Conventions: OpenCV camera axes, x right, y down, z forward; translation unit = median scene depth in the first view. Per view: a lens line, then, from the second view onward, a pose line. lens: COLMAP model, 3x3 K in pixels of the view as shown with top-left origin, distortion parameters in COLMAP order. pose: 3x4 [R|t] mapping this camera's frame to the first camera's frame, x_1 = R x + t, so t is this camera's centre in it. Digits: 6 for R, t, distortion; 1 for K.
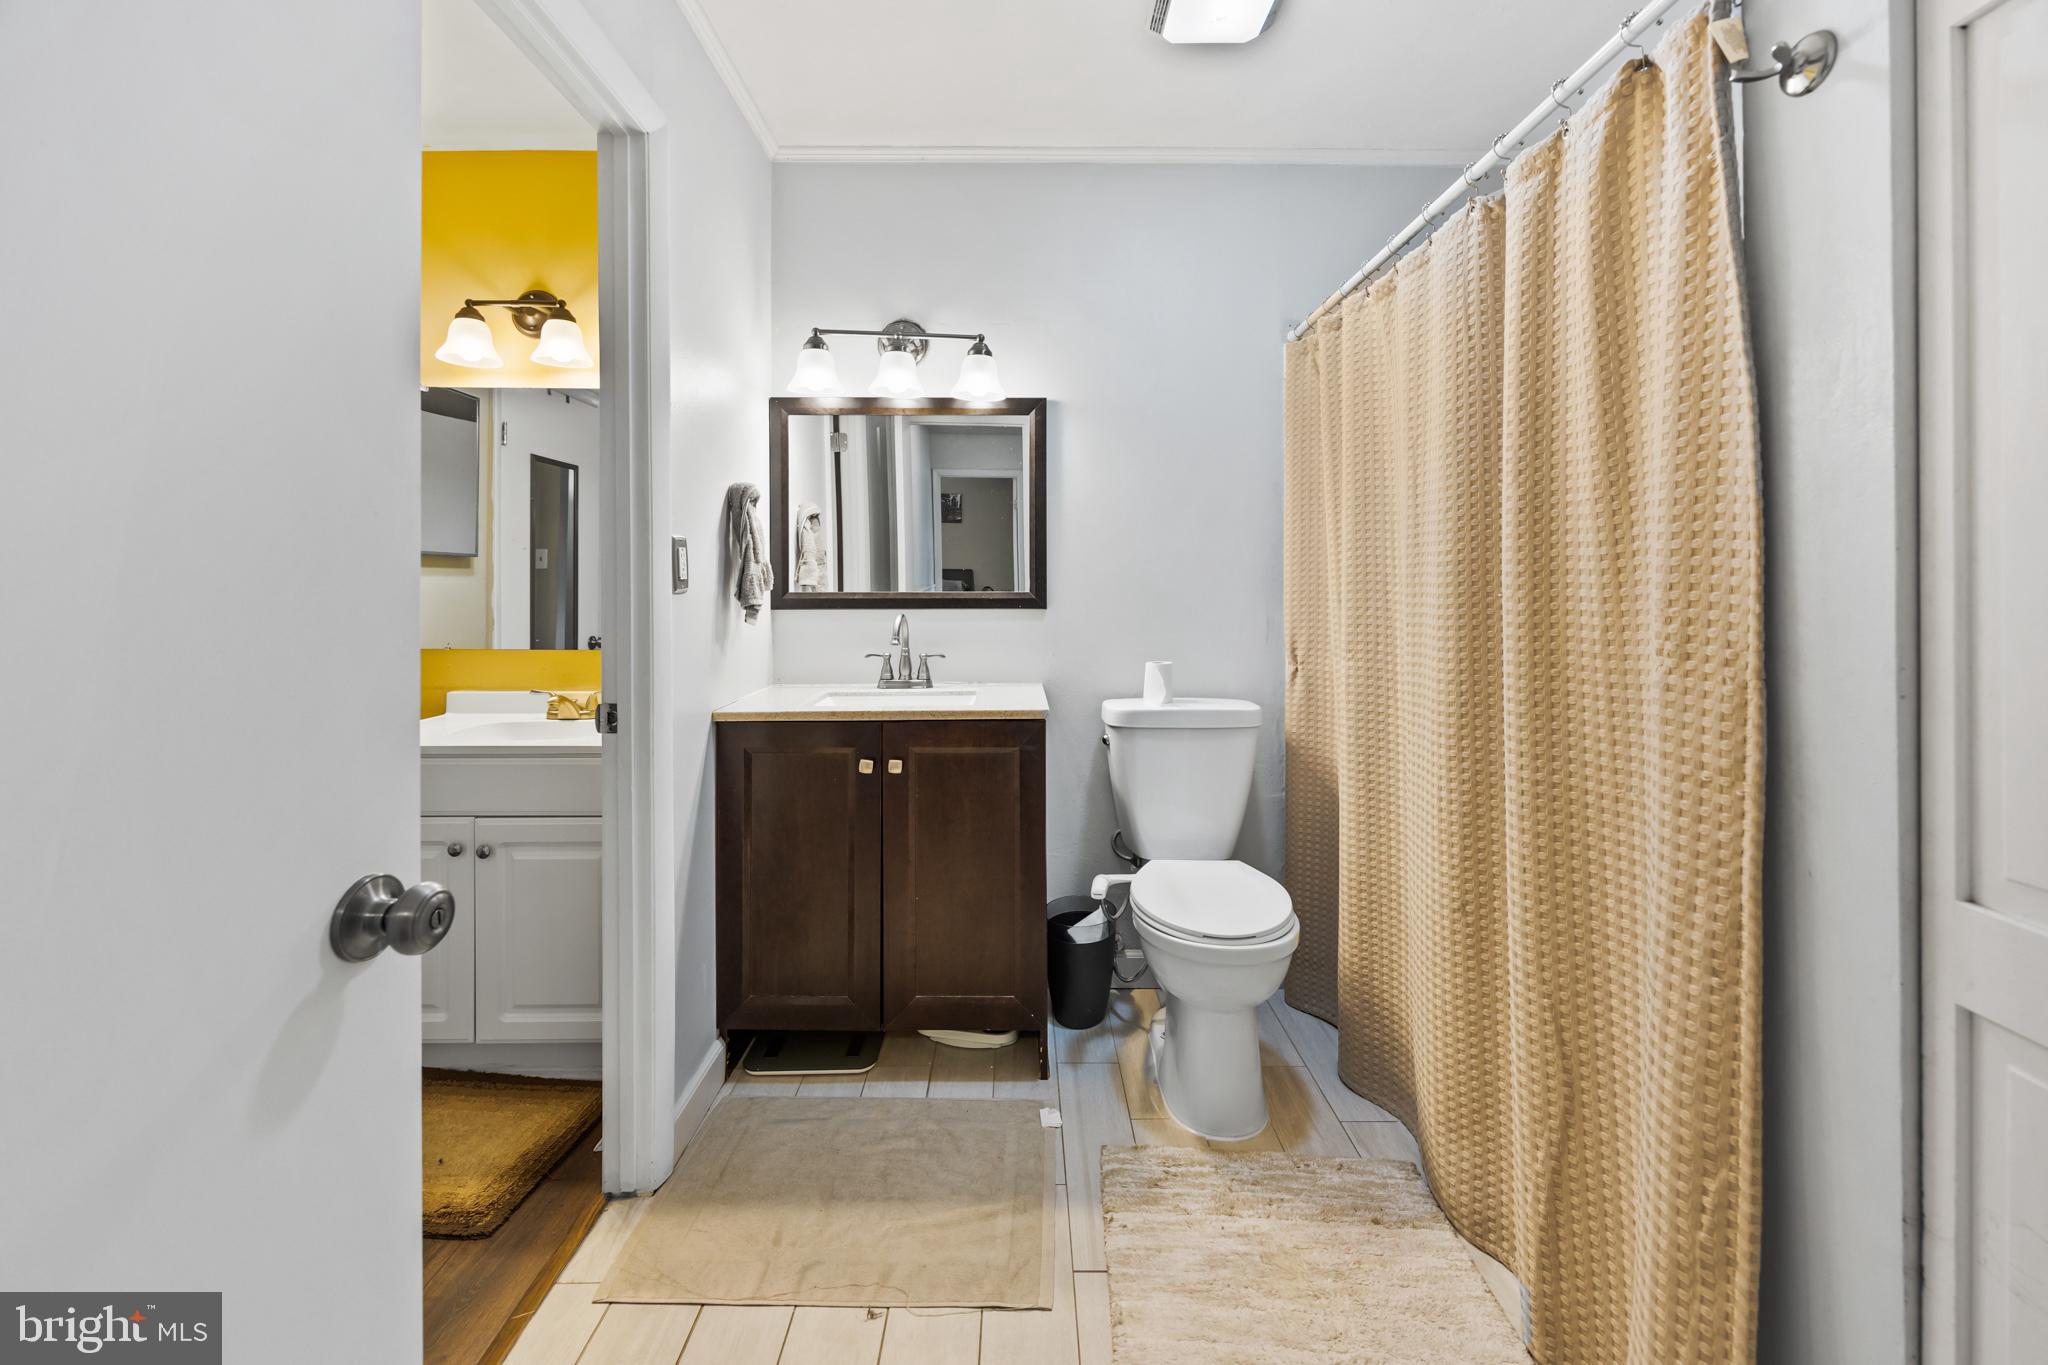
lens RADIAL K [[837.5, 0, 1043.8], [0, 837.5, 568.6], [0, 0, 1]] dist [-0.001612, 0.001090]
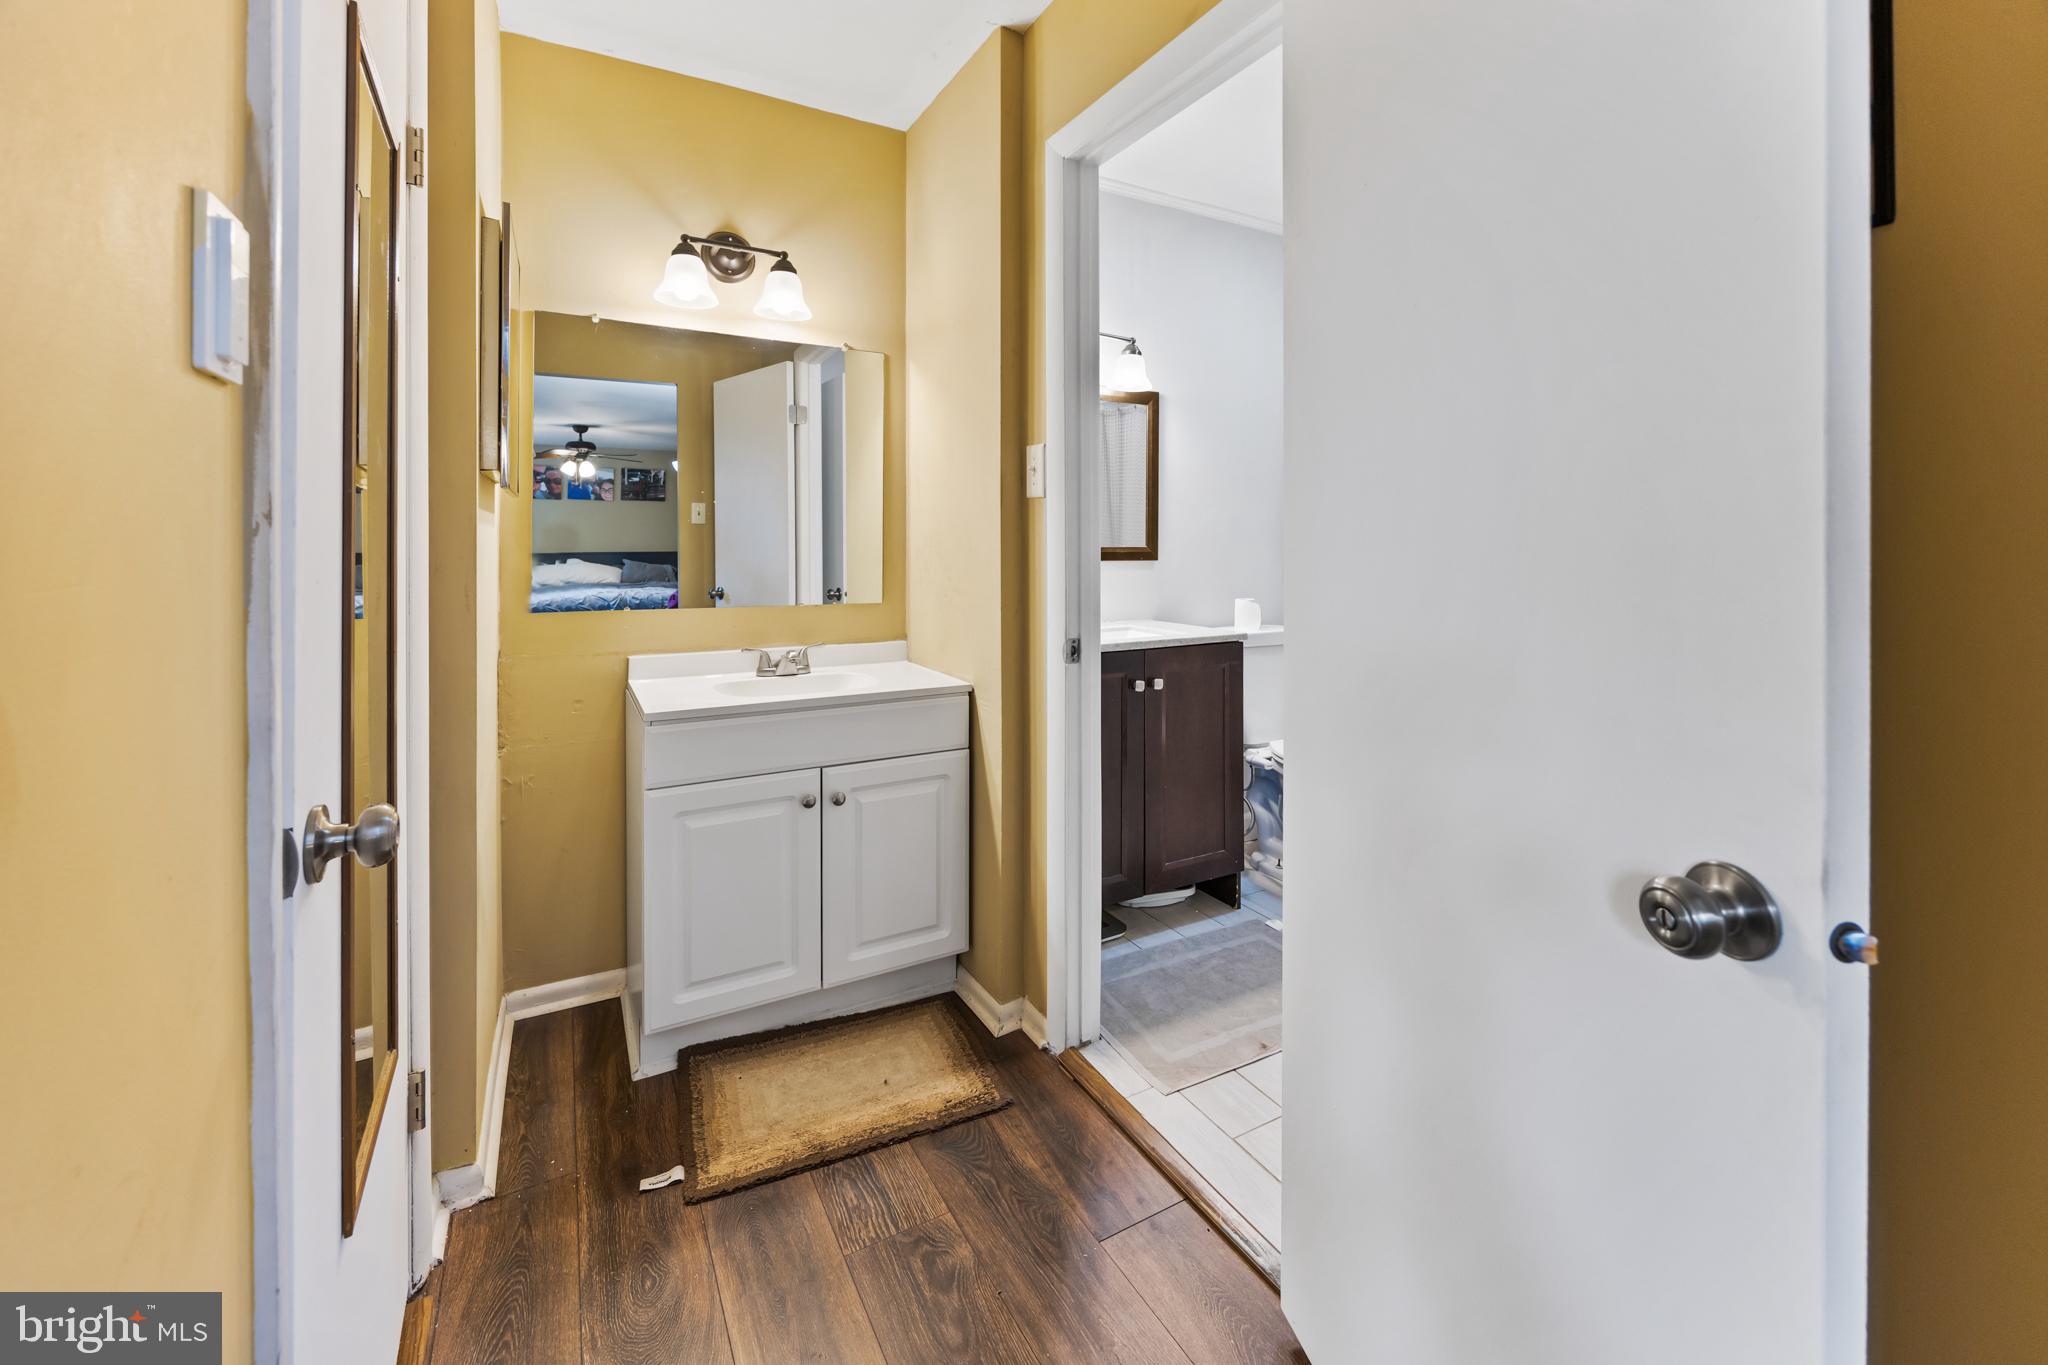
lens RADIAL K [[837.5, 0, 1052.0], [0, 837.5, 526.5], [0, 0, 1]] dist [-0.001612, 0.001090]
pose [[0.871535, 0.010894, 0.490212, -0.953694], [-0.012197, 0.999925, -0.000536, 0.000541], [-0.490181, -0.005512, 0.871603, -0.023451]]
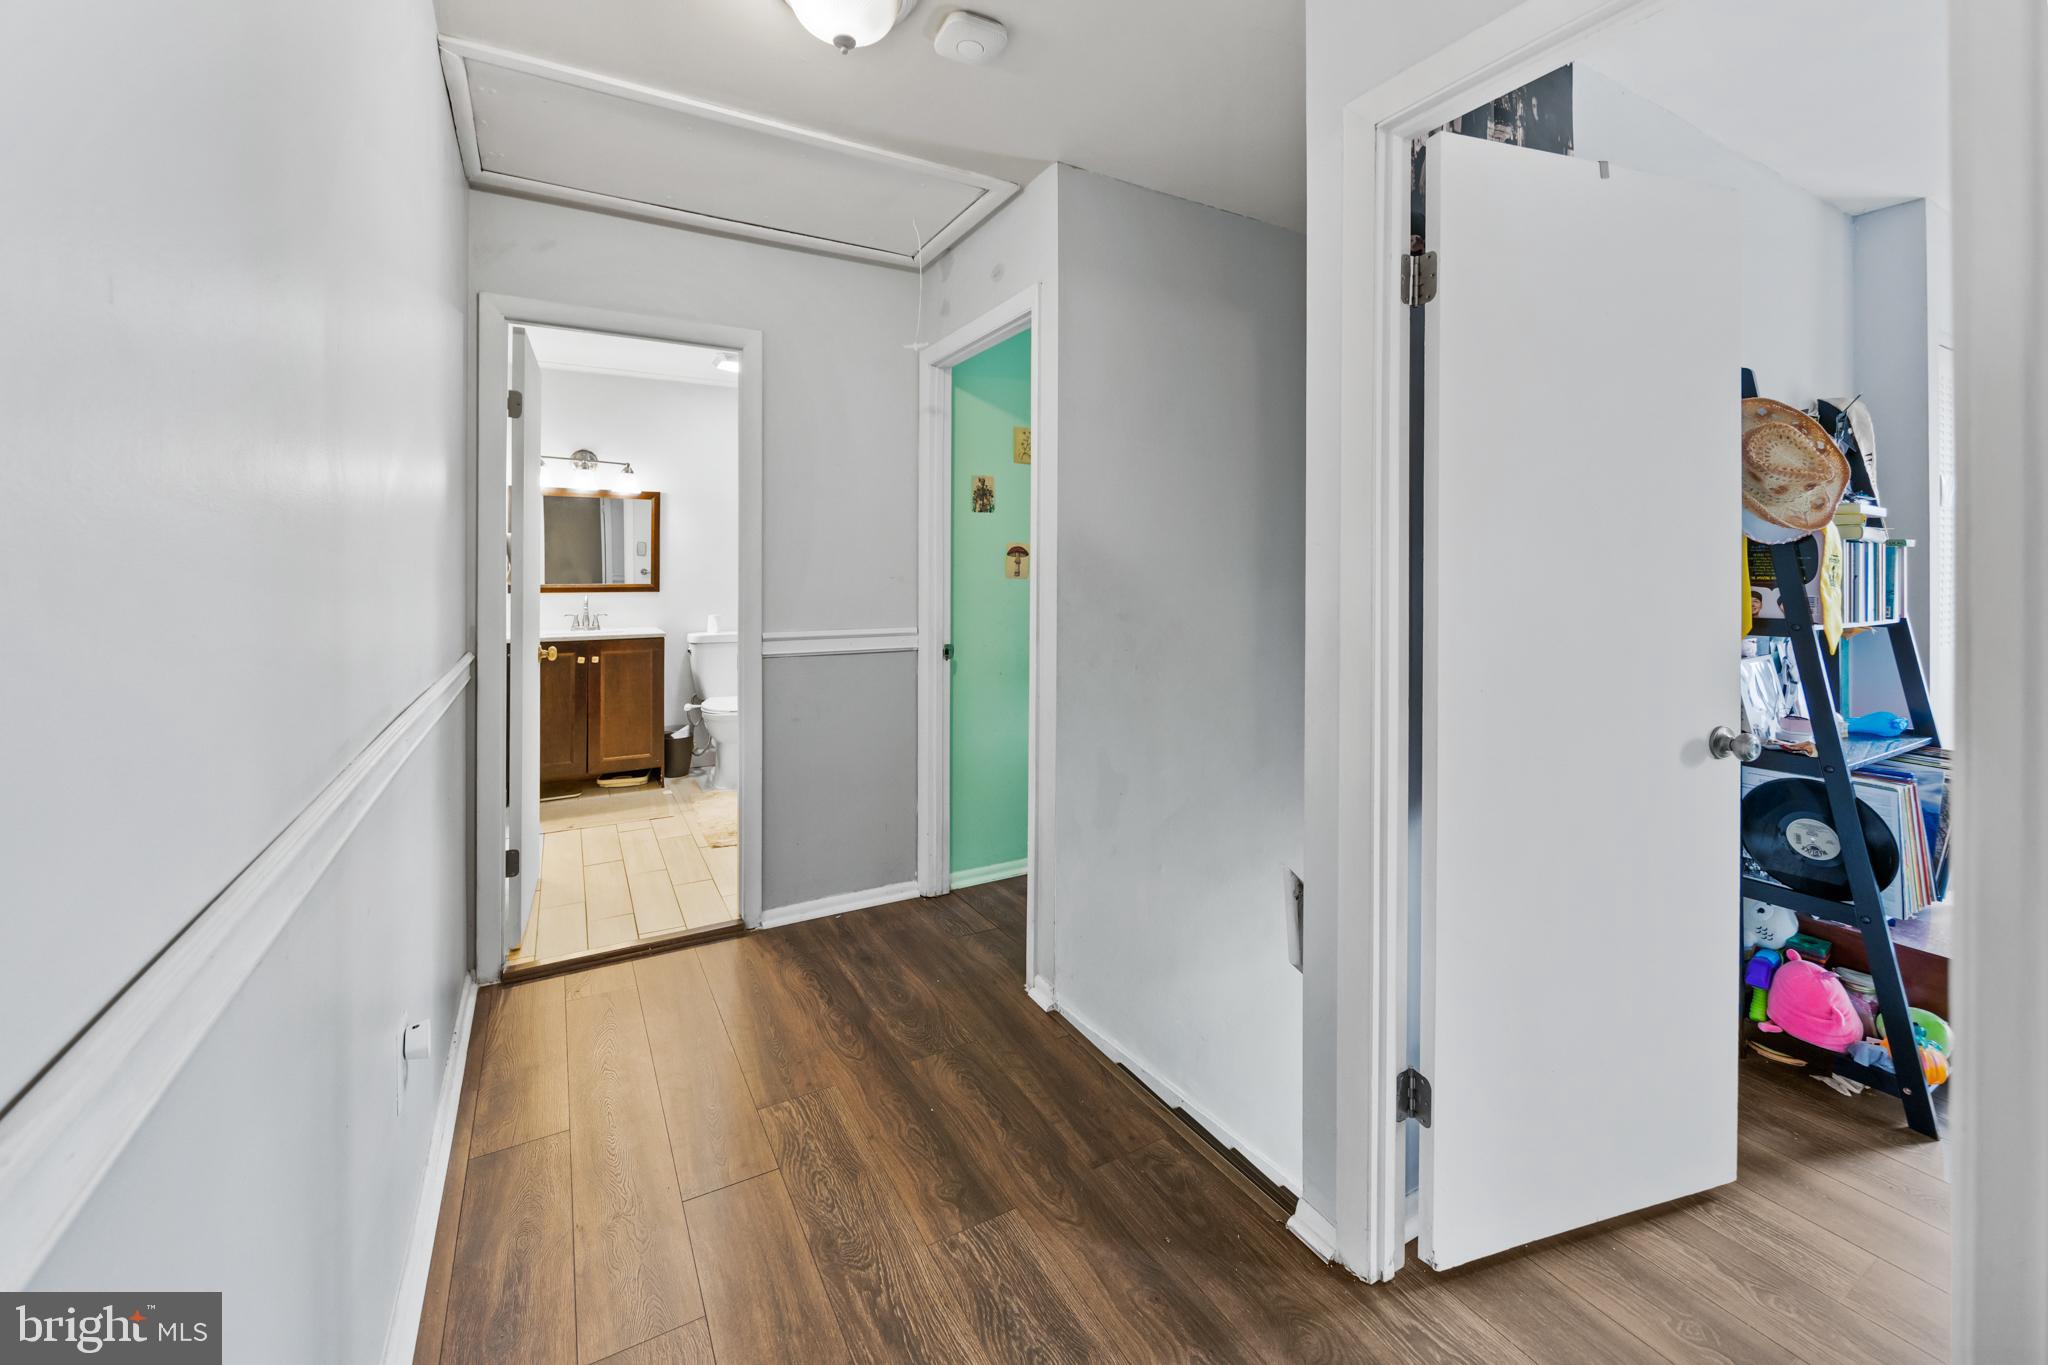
lens RADIAL K [[837.5, 0, 1055.8], [0, 837.5, 556.6], [0, 0, 1]] dist [-0.001612, 0.001090]
pose [[0.867095, 0.009955, 0.498044, -0.232571], [-0.016642, 0.999821, 0.008990, -0.096949], [-0.497866, -0.016084, 0.867105, -1.701447]]
